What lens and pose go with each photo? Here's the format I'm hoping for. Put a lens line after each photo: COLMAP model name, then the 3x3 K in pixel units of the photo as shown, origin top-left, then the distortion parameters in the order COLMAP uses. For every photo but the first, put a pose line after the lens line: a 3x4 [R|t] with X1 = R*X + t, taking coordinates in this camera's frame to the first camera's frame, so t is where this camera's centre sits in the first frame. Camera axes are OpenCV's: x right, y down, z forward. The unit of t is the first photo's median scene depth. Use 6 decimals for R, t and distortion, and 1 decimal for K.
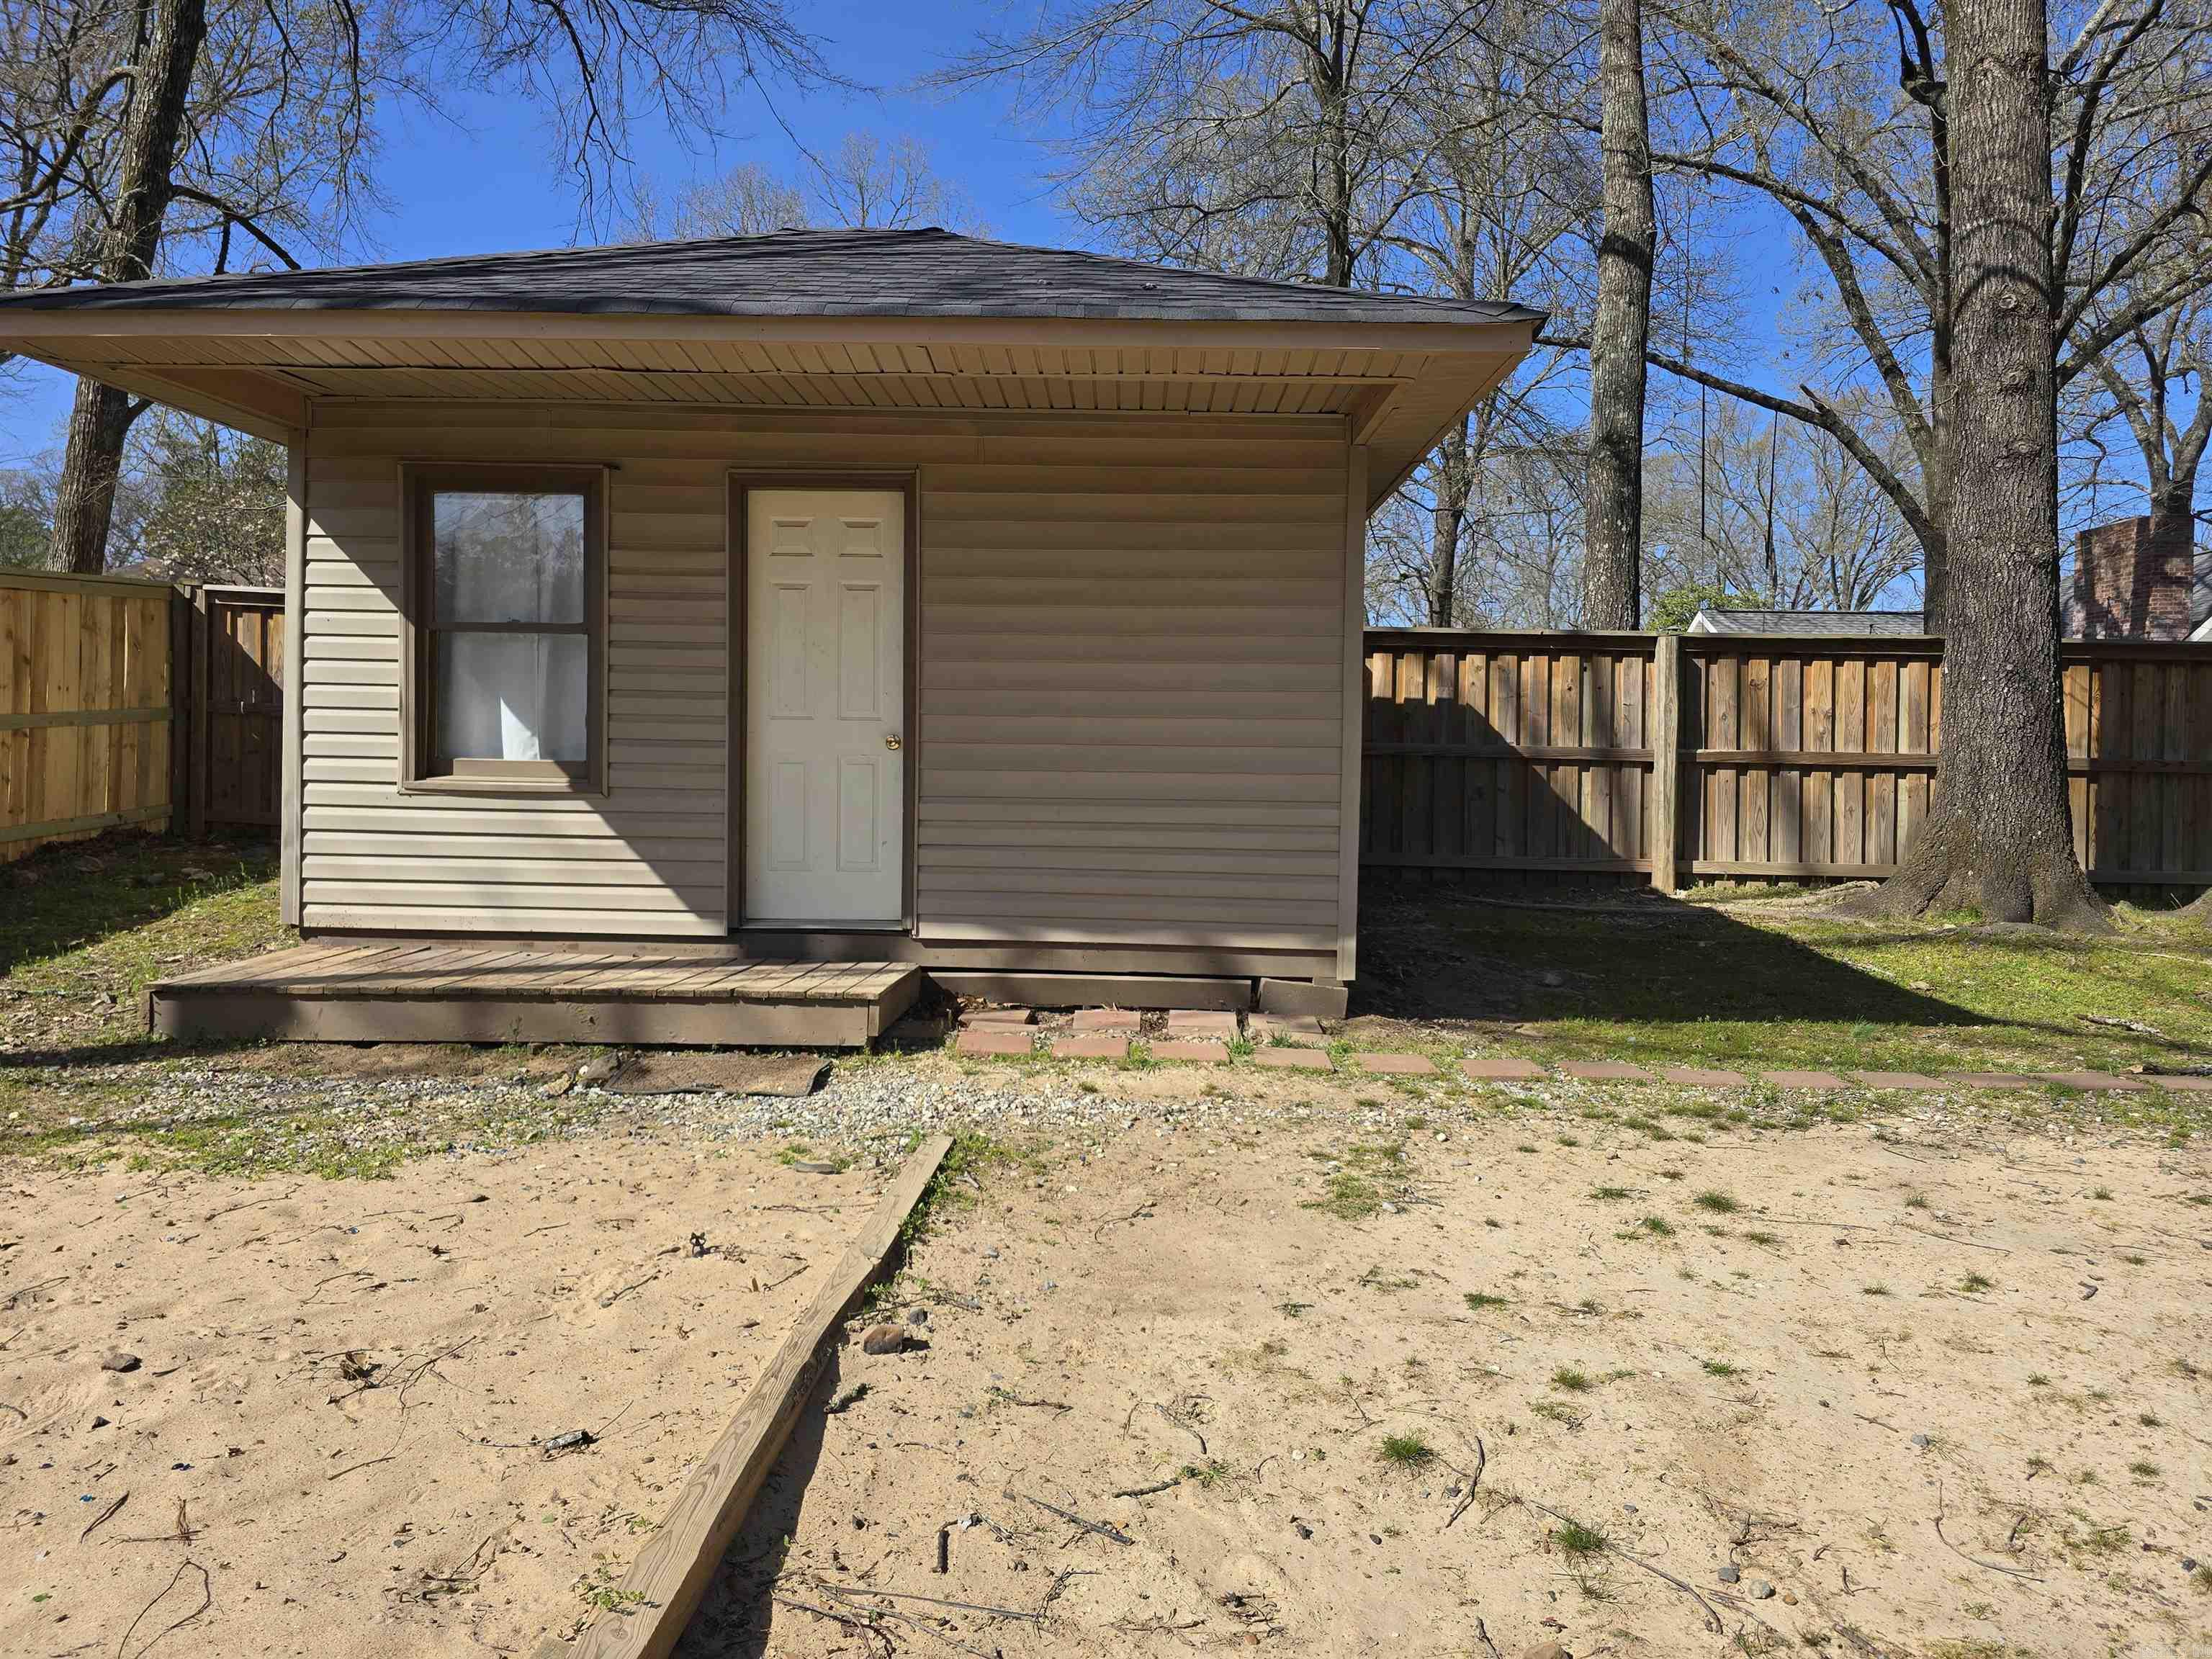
lens RADIAL K [[1495.1, 0, 1093.1], [0, 1495.1, 829.8], [0, 0, 1]] dist [0.140607, -0.144720]
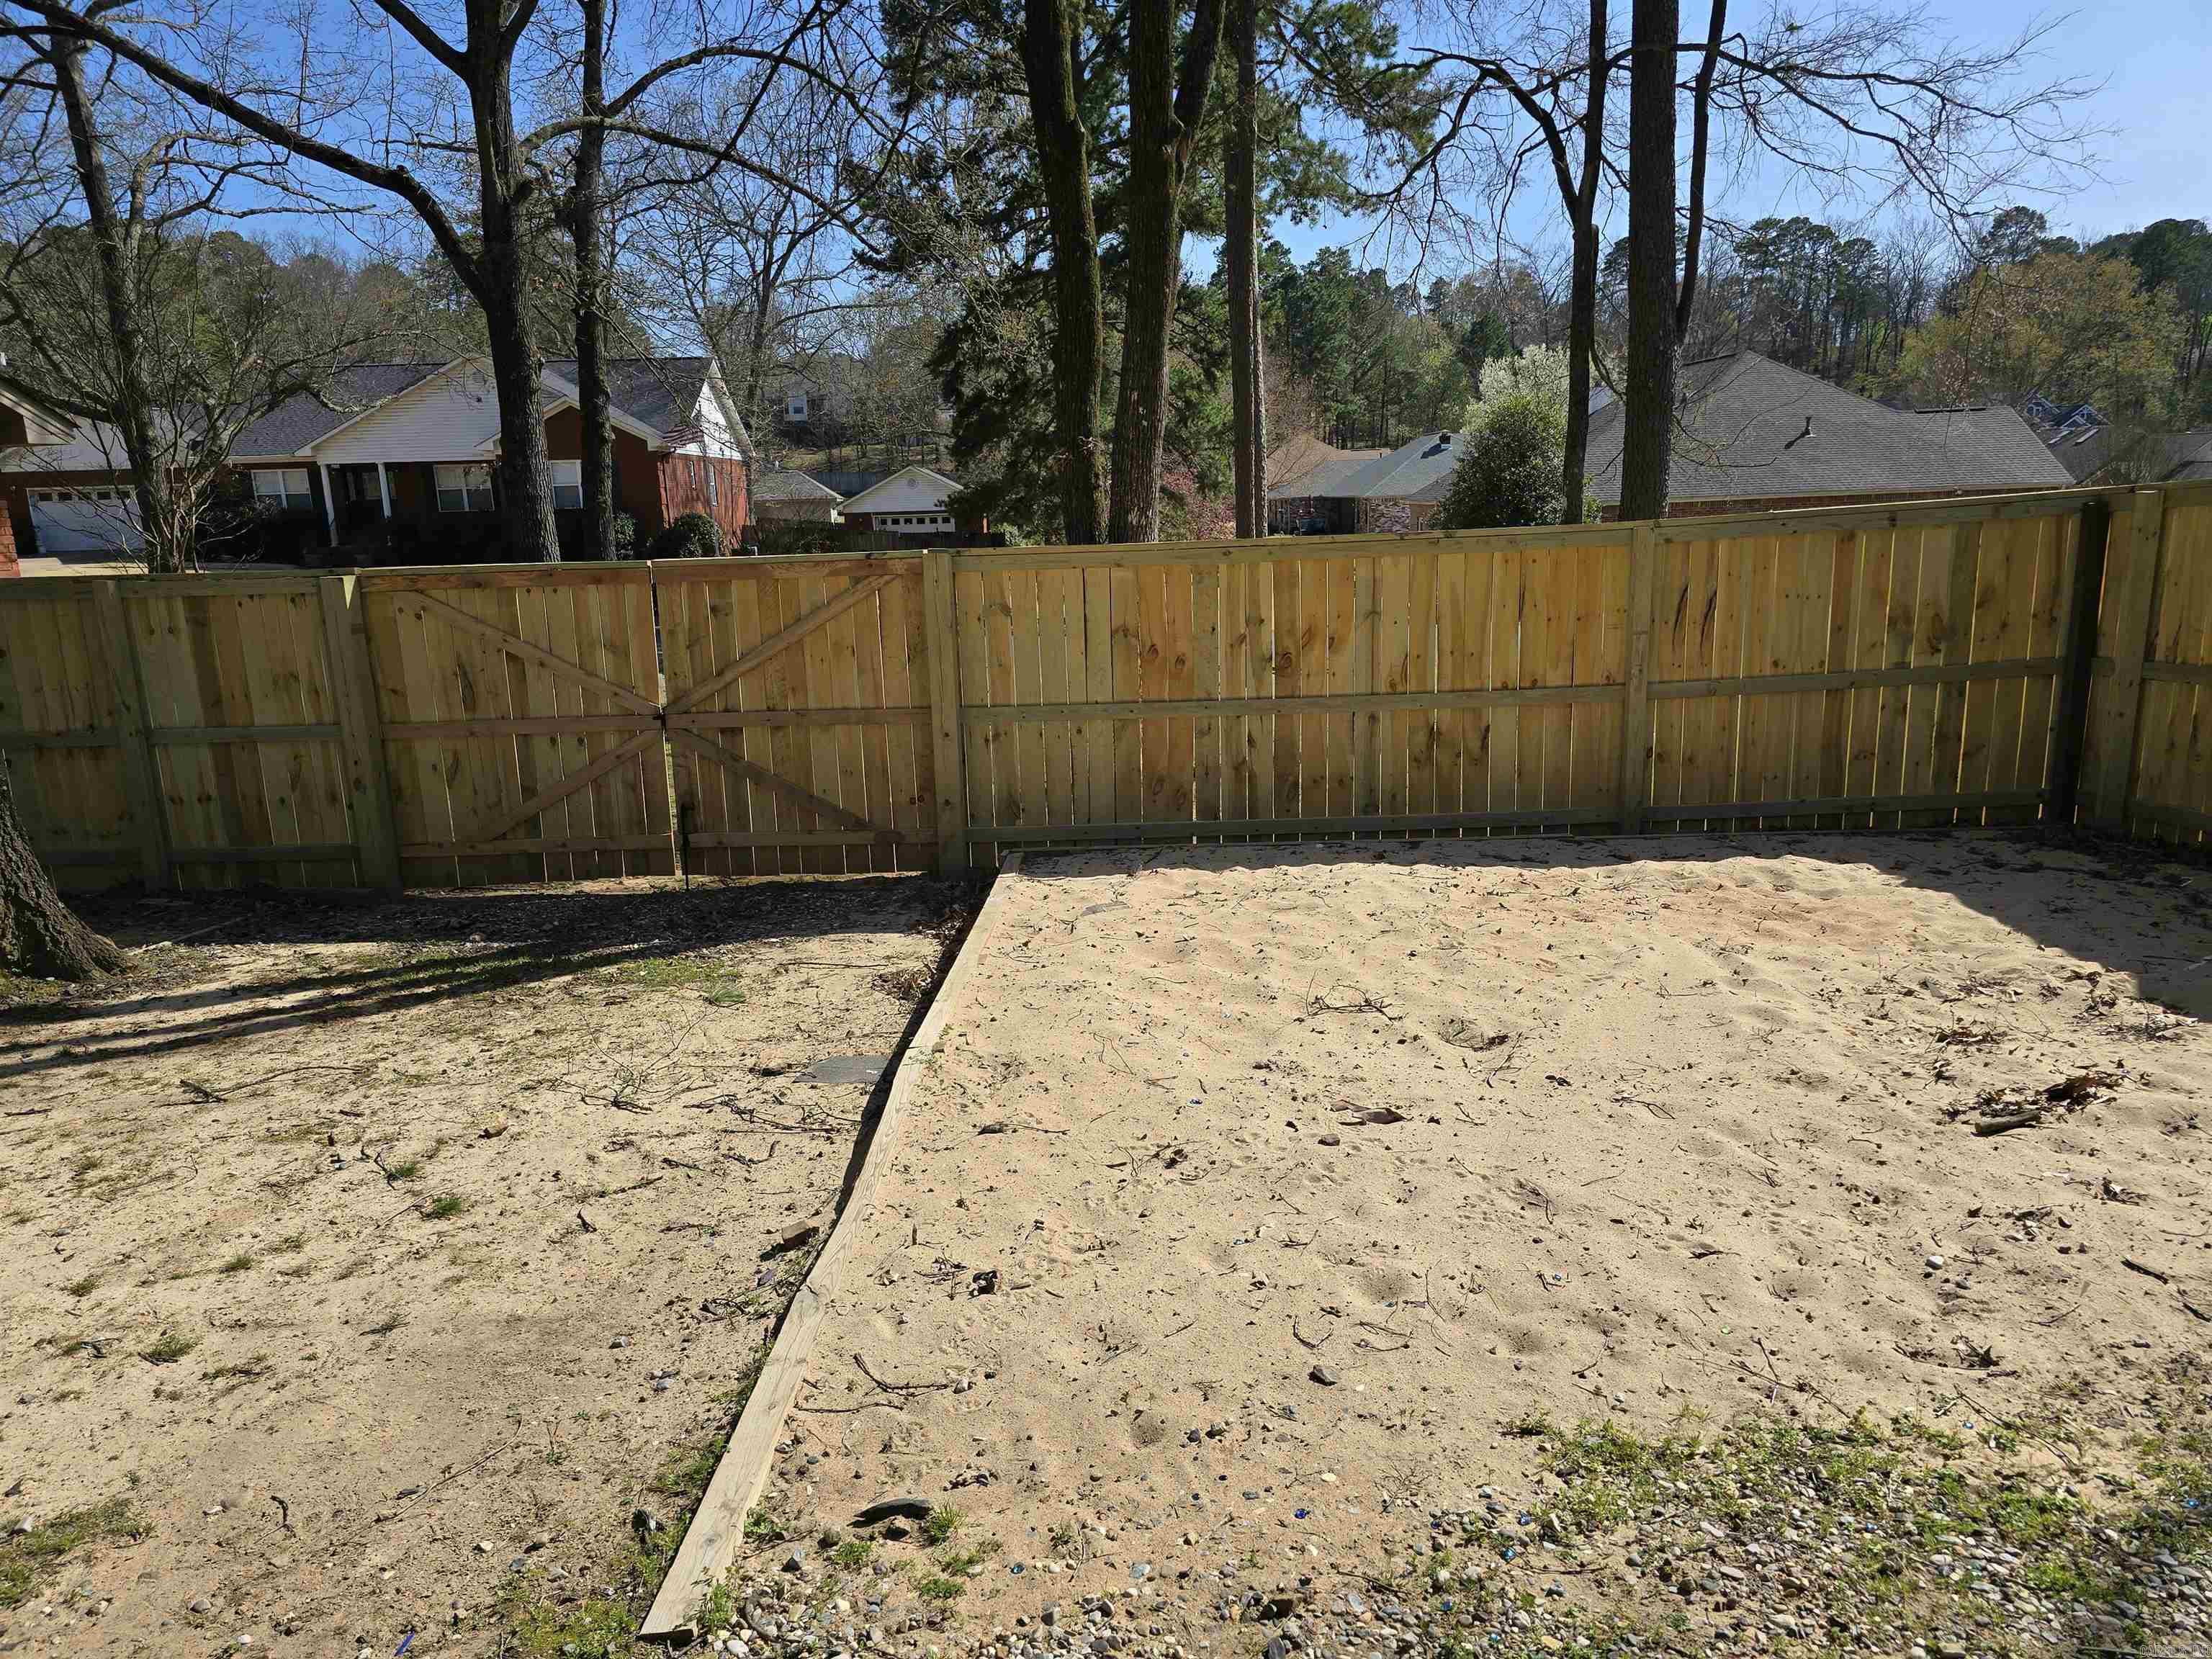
lens RADIAL K [[1495.1, 0, 1093.1], [0, 1495.1, 829.8], [0, 0, 1]] dist [0.140607, -0.144720]
pose [[-0.999087, 0.032874, -0.027292, -0.163020], [0.024833, 0.966571, 0.255195, -0.128537], [0.034769, 0.254285, -0.966504, 0.981013]]
